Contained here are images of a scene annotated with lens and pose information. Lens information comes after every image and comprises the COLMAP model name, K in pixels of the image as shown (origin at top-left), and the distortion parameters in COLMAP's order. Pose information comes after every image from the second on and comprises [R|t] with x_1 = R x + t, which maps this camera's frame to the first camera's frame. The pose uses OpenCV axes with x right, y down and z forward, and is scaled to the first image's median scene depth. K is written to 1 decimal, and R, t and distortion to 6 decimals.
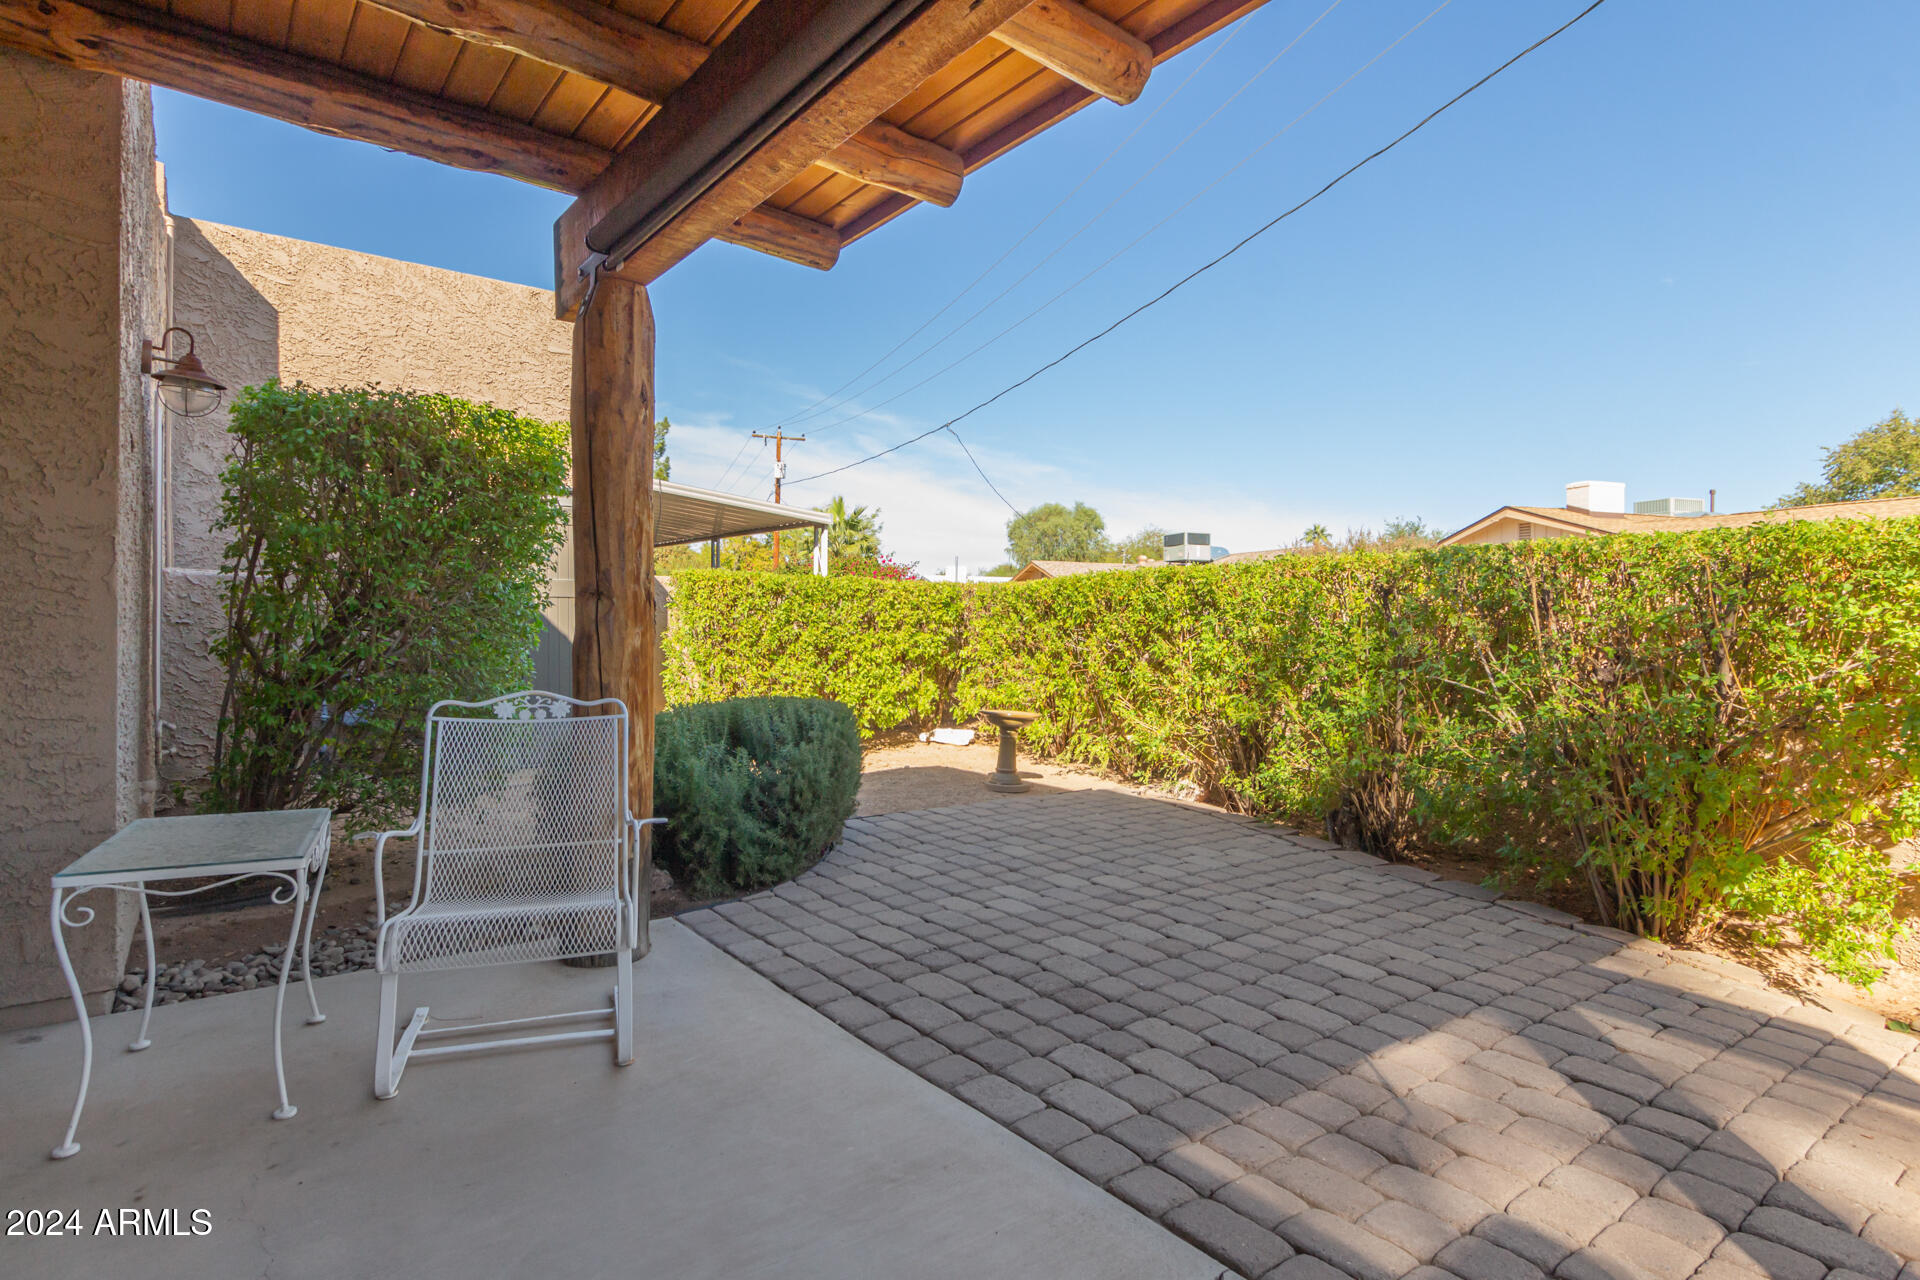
lens RADIAL K [[974.3, 0, 957.9], [0, 974.3, 622.9], [0, 0, 1]] dist [-0.000683, 0.000016]
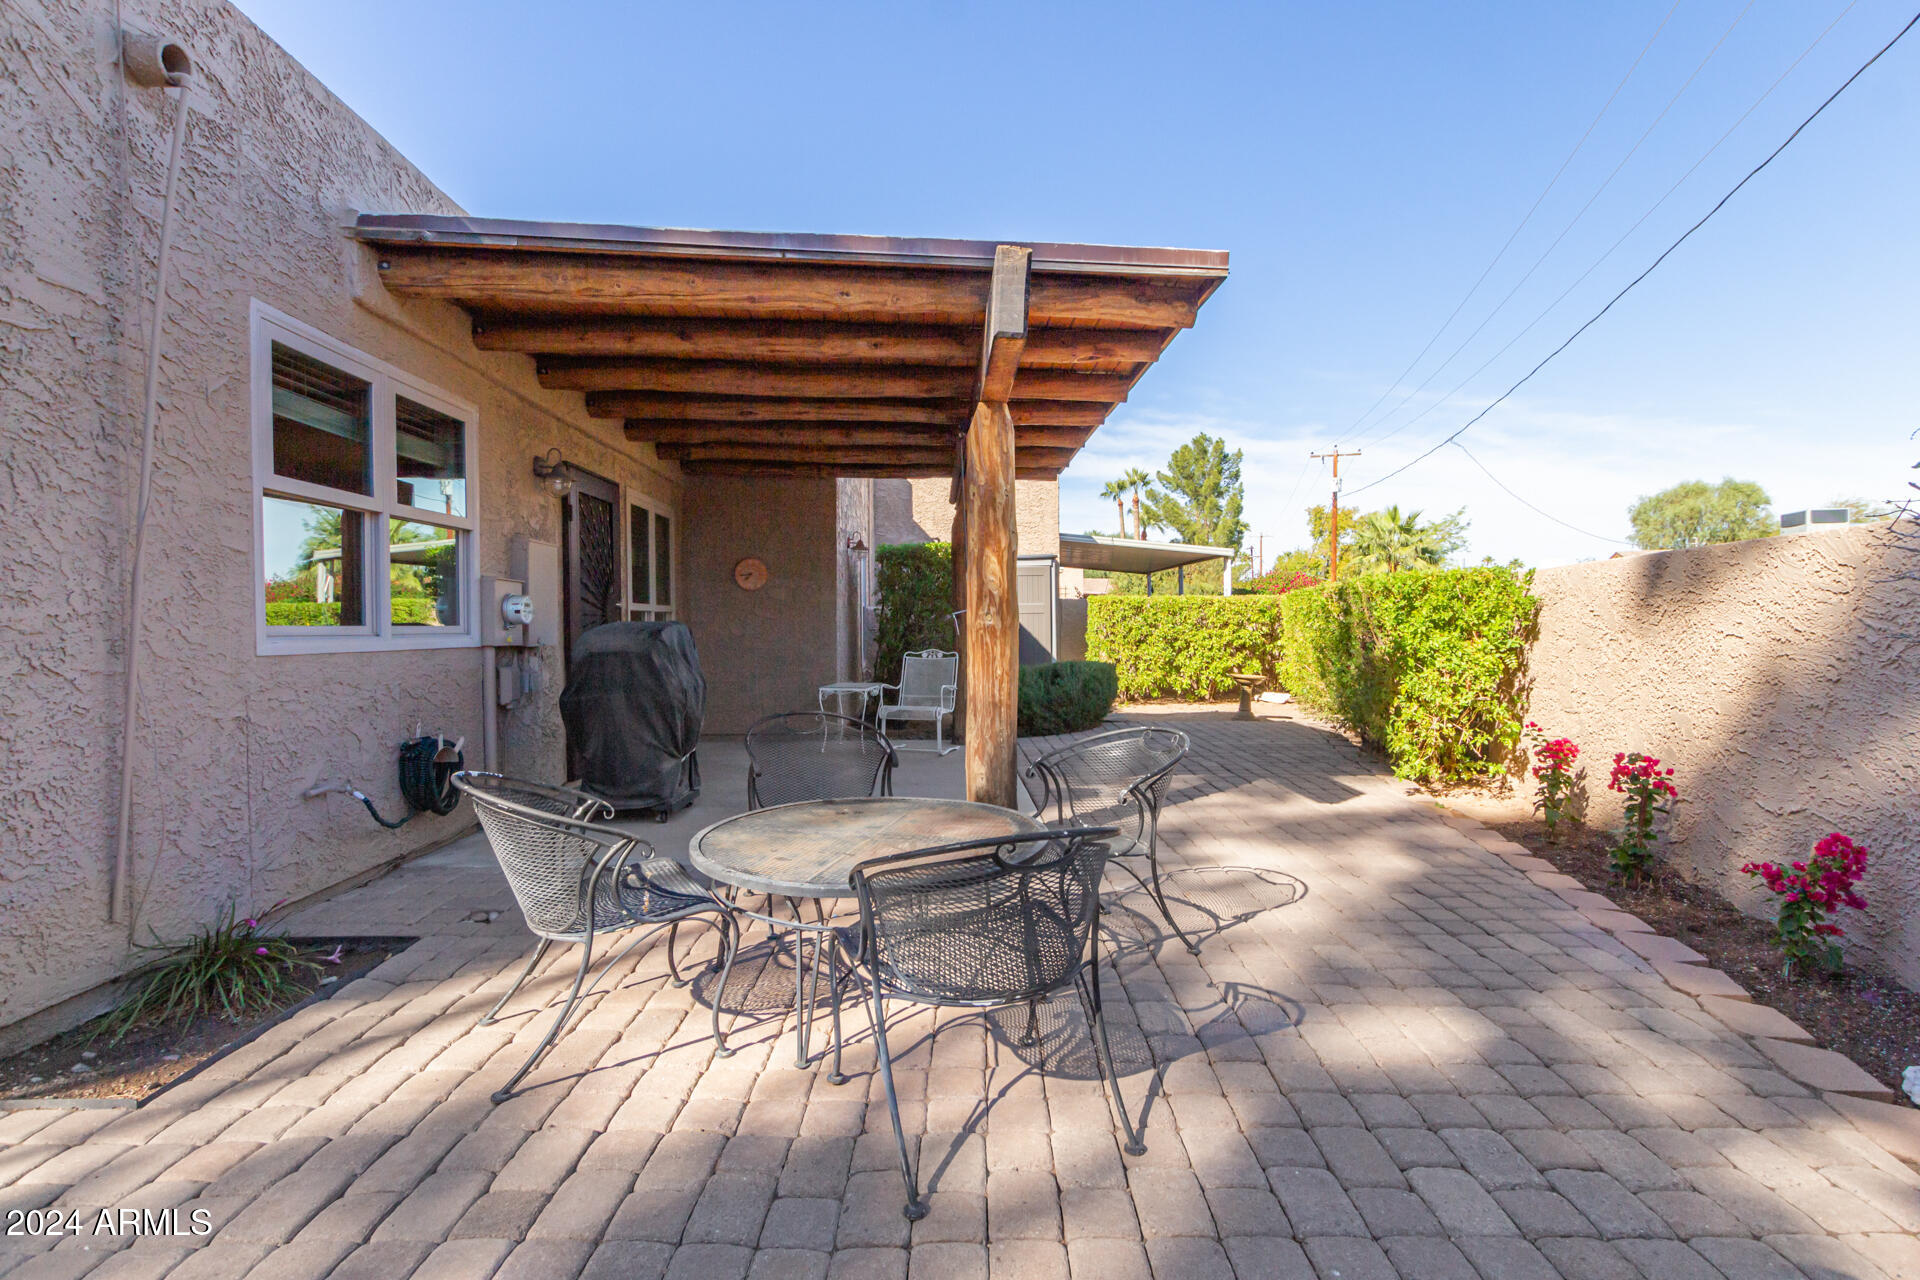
lens RADIAL K [[910.4, 0, 966.4], [0, 910.4, 604.0], [0, 0, 1]] dist [-0.000345, -0.000802]
pose [[0.807756, -0.028544, -0.588826, 0.448474], [0.015653, 0.999513, -0.026980, 0.001405], [0.589309, 0.012577, 0.807810, -0.427686]]
